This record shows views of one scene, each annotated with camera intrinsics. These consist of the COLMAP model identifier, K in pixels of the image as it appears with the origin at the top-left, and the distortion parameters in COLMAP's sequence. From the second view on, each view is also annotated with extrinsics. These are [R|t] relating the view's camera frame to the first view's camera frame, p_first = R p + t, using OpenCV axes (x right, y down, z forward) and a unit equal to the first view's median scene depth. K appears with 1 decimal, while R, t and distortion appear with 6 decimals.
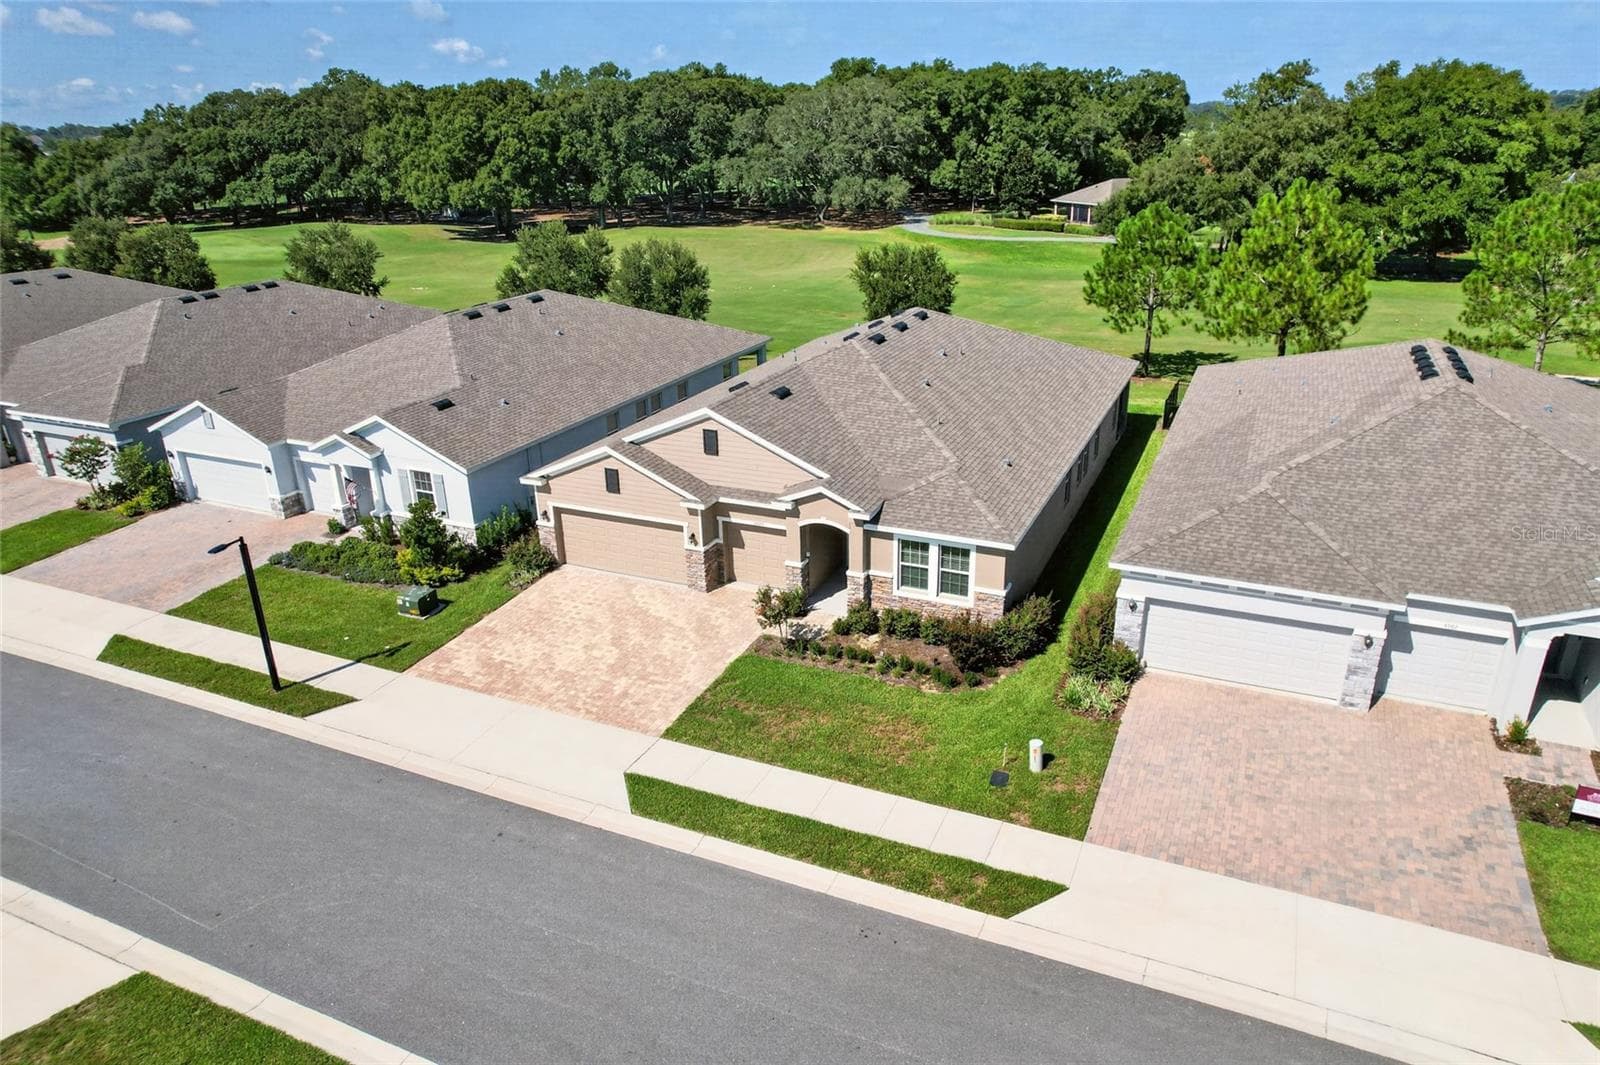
lens RADIAL K [[1076.4, 0, 795.5], [0, 1076.4, 558.9], [0, 0, 1]] dist [-0.076676, 0.062983]
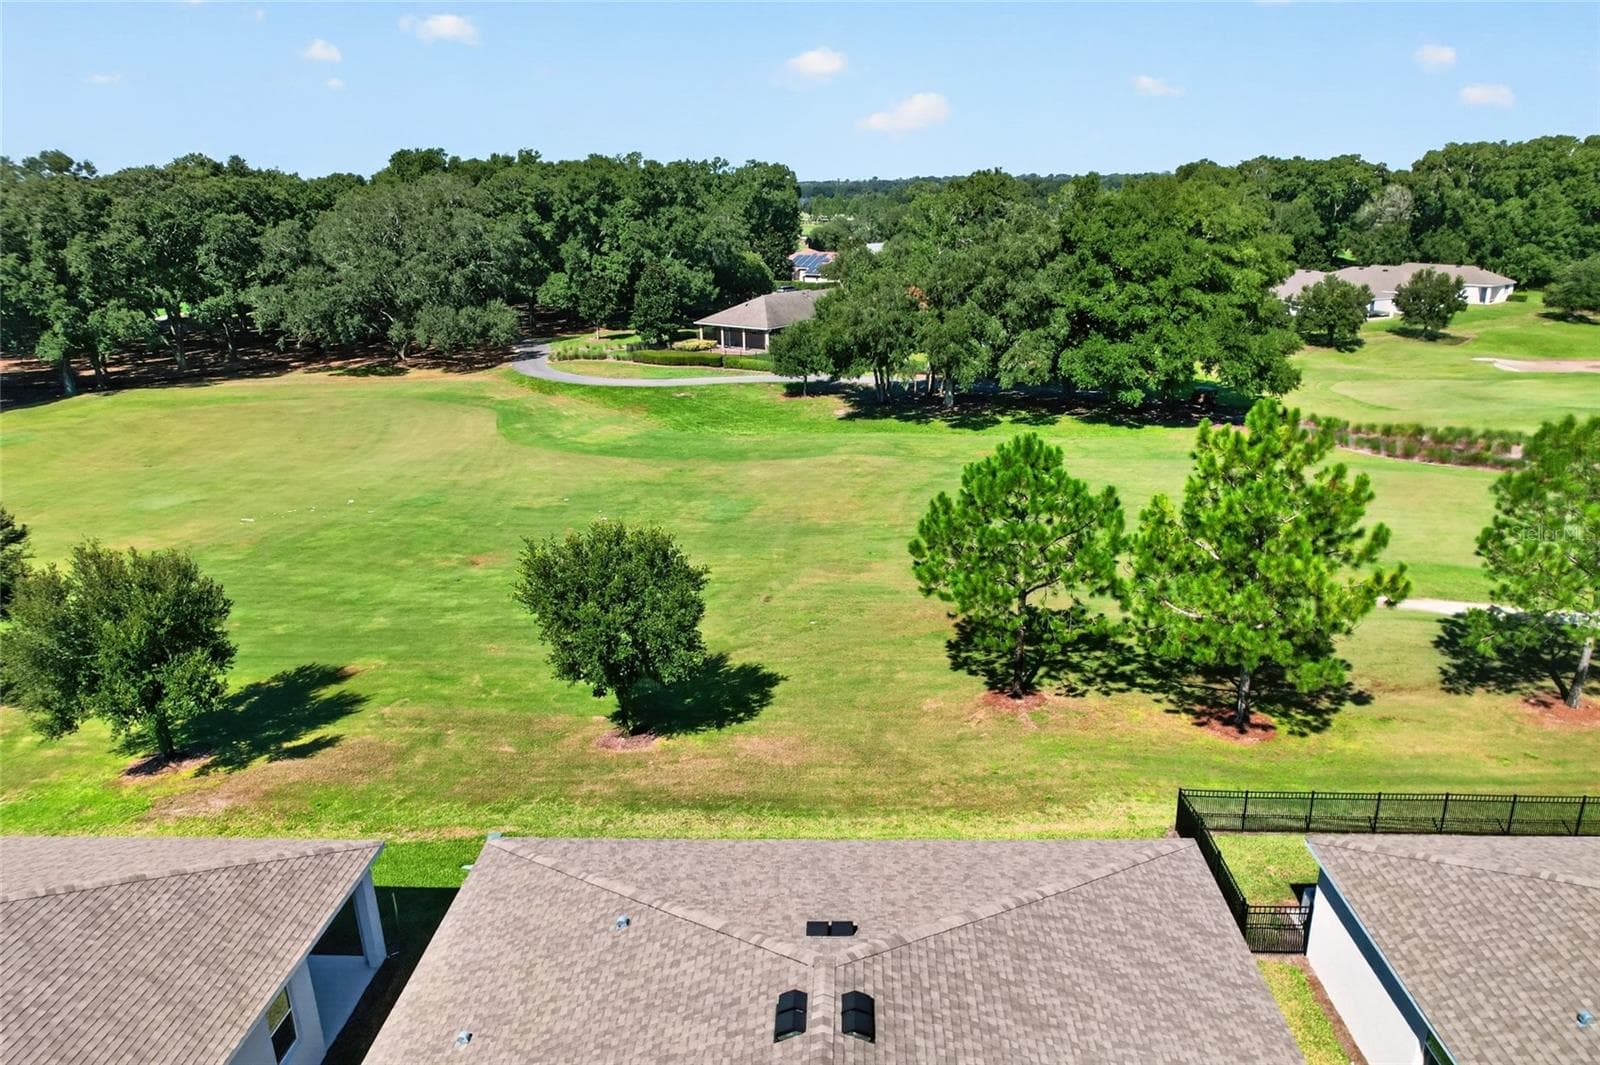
lens RADIAL K [[1096.5, 0, 827.7], [0, 1096.5, 542.4], [0, 0, 1]] dist [-0.083549, 0.079031]
pose [[0.919539, -0.115121, 0.375760, -0.003690], [0.145611, 0.987885, -0.053676, -0.161341], [-0.365029, 0.104072, 0.925161, 0.294598]]
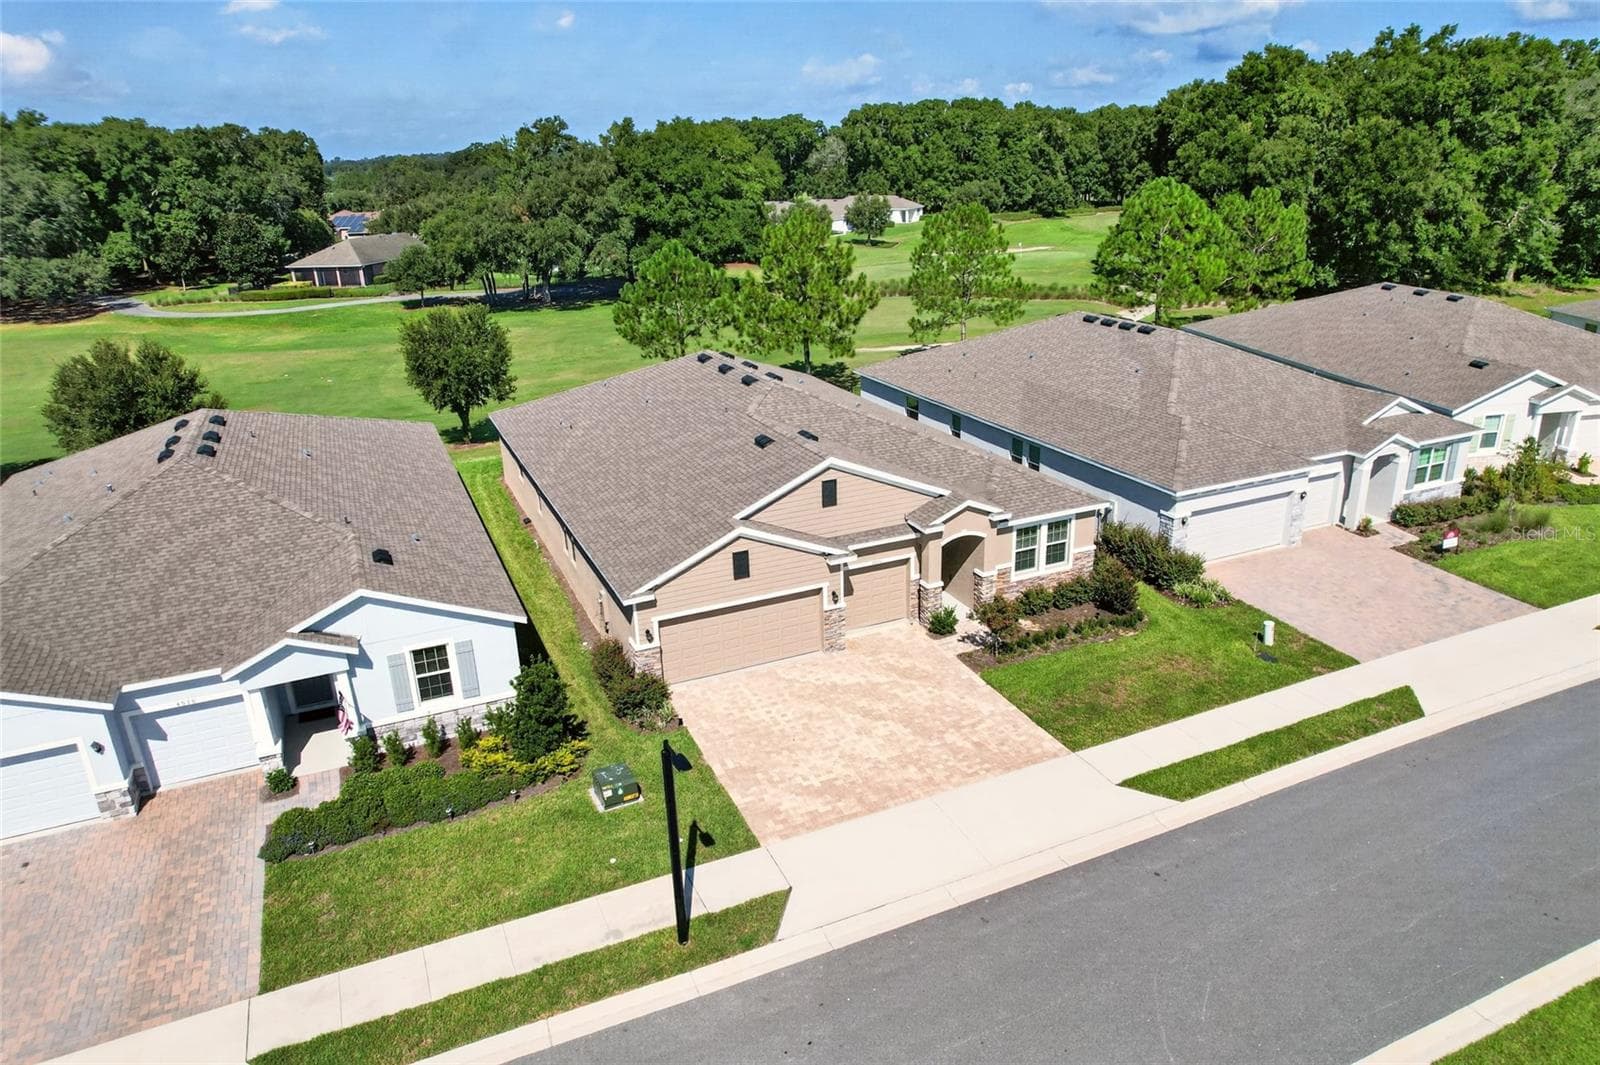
lens RADIAL K [[1076.4, 0, 831.4], [0, 1076.4, 546.2], [0, 0, 1]] dist [-0.076676, 0.062983]
pose [[0.643444, -0.264893, 0.718200, -0.263465], [0.307358, 0.948671, 0.074532, -0.045648], [-0.701079, 0.172787, 0.691833, 0.118125]]
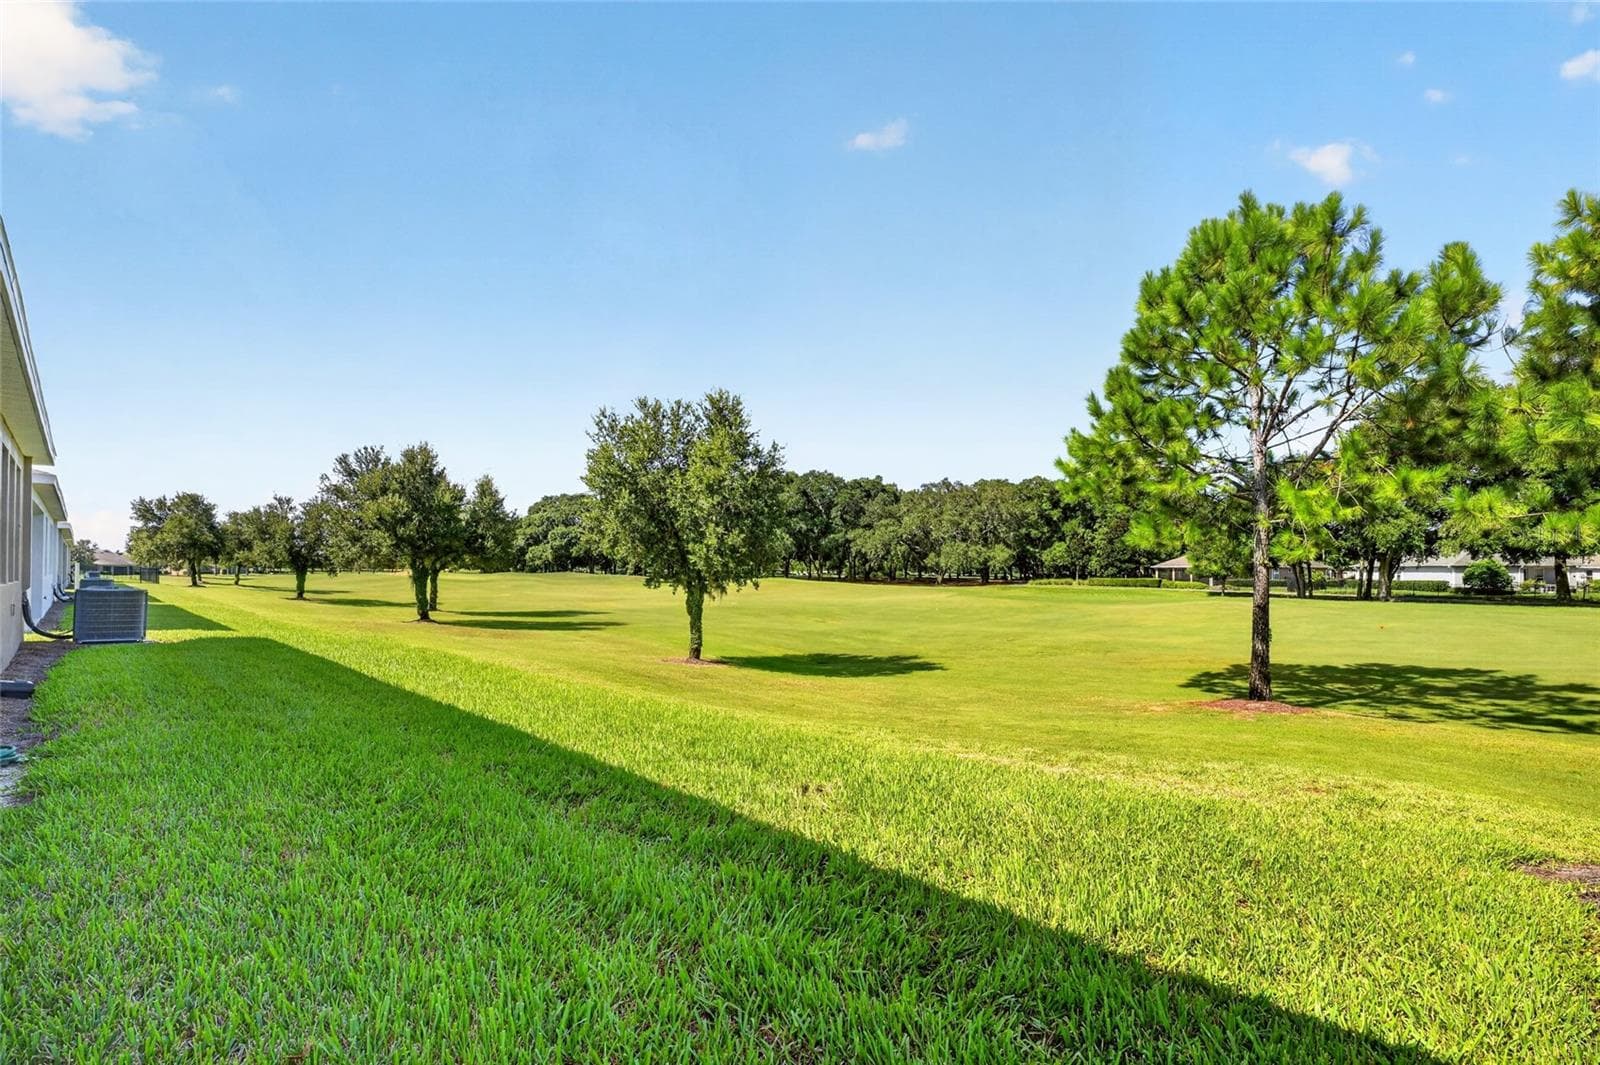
lens RADIAL K [[659.2, 0, 819.8], [0, 659.2, 562.8], [0, 0, 1]] dist [-0.022349, 0.000259]
pose [[0.957538, 0.021260, -0.287522, 0.168601], [-0.134057, 0.915743, -0.378740, -0.076449], [0.255245, 0.401202, 0.879709, 0.516103]]
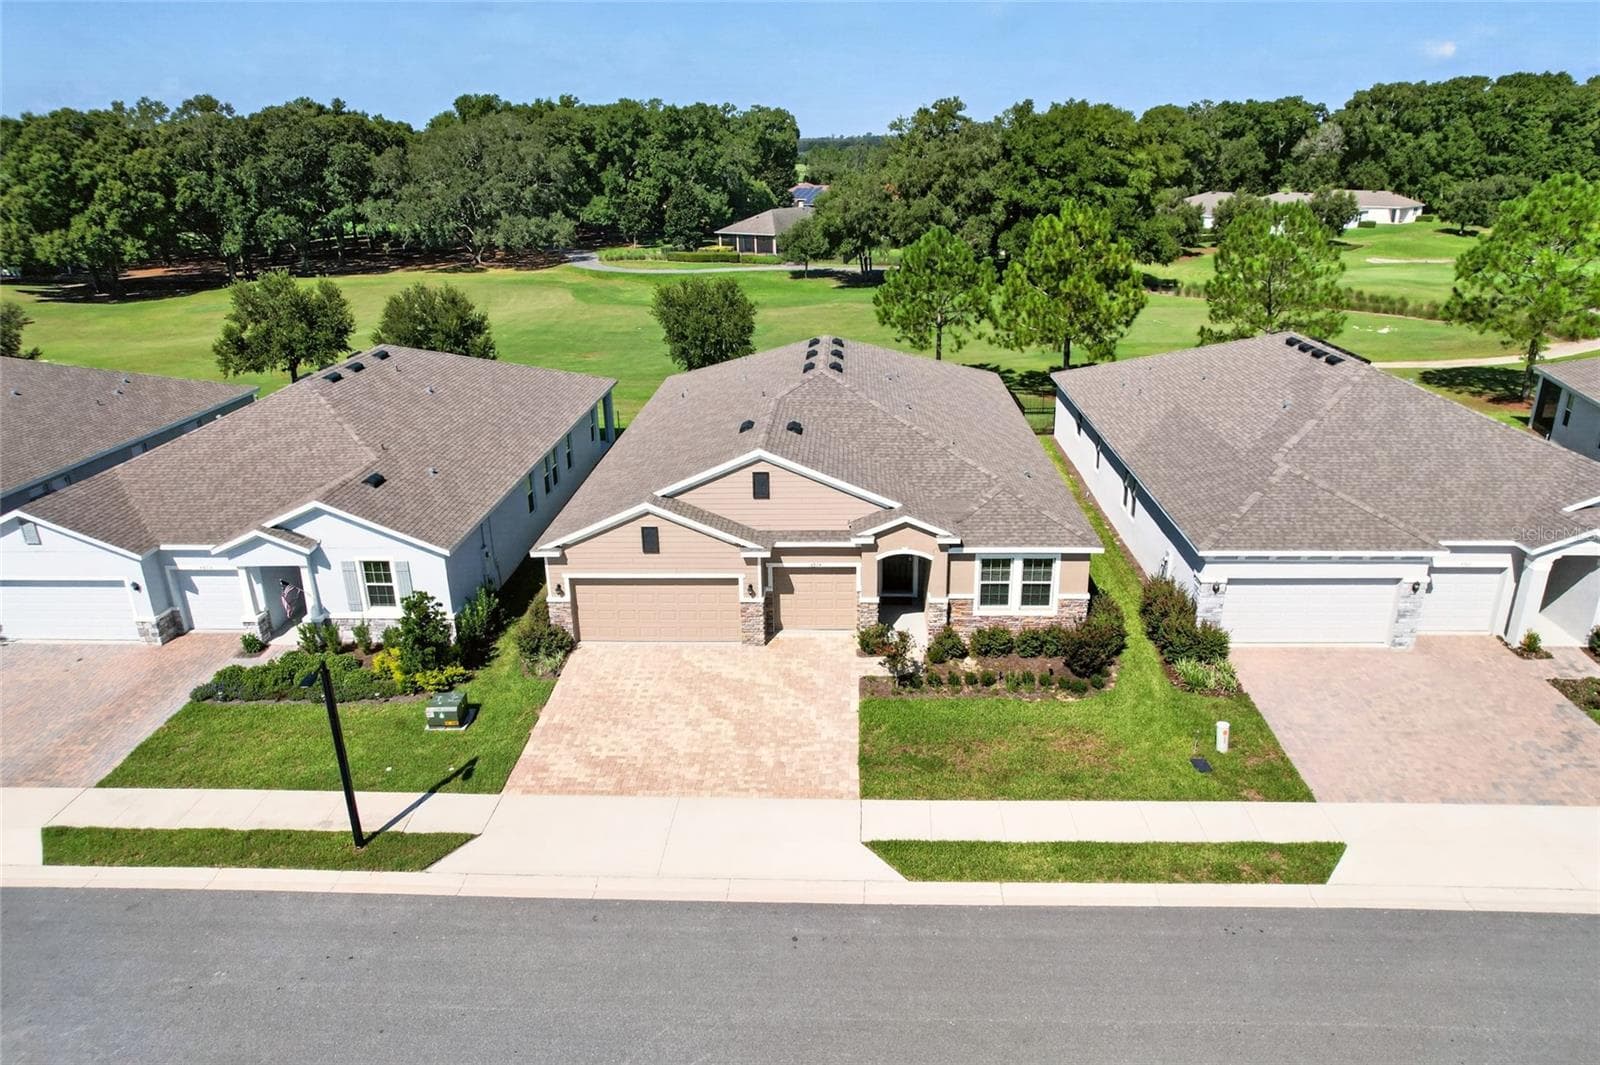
lens RADIAL K [[1096.5, 0, 797.2], [0, 1096.5, 553.4], [0, 0, 1]] dist [-0.083549, 0.079031]
pose [[0.928002, -0.130573, 0.348947, -0.132963], [0.145083, 0.989296, -0.015651, -0.010286], [-0.343168, 0.065150, 0.937012, 0.033223]]
